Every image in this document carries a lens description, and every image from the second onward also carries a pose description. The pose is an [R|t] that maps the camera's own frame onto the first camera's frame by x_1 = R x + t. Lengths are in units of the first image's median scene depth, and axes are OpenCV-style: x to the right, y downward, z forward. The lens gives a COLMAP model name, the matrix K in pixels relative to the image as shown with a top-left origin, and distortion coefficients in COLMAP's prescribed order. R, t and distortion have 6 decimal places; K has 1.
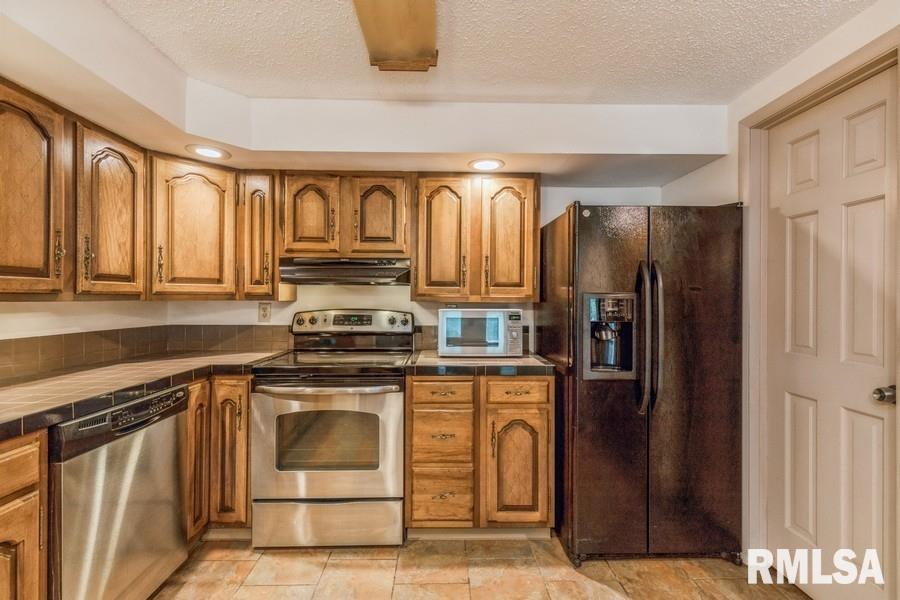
lens RADIAL K [[408.6, 0, 448.4], [0, 408.6, 297.1], [0, 0, 1]] dist [0.004059, 0.000377]
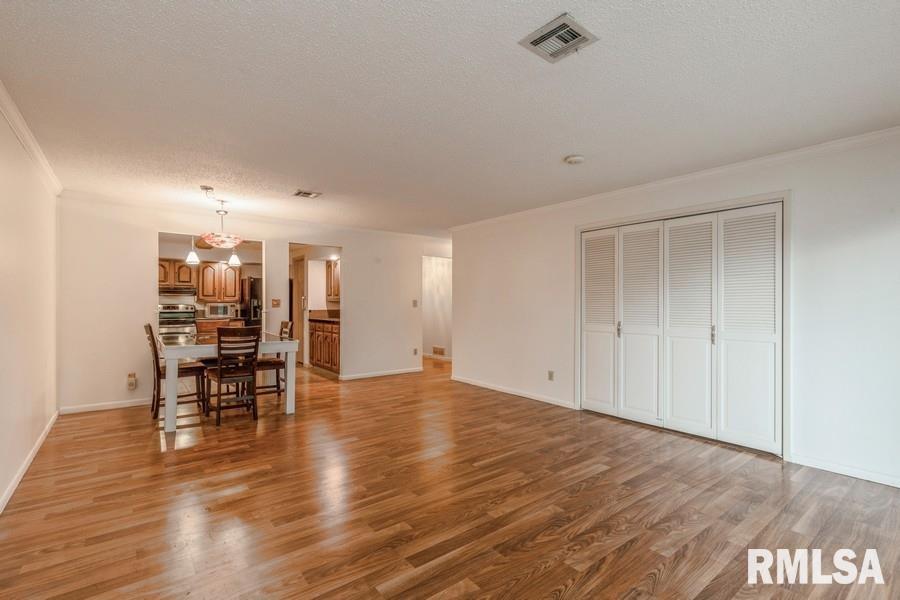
lens RADIAL K [[411.4, 0, 446.3], [0, 411.4, 302.5], [0, 0, 1]] dist [0.003642, -0.000069]
pose [[0.803434, -0.001007, 0.595393, -0.444199], [-0.000705, 0.999996, 0.002642, 0.010624], [-0.595394, -0.002542, 0.803430, -2.773632]]
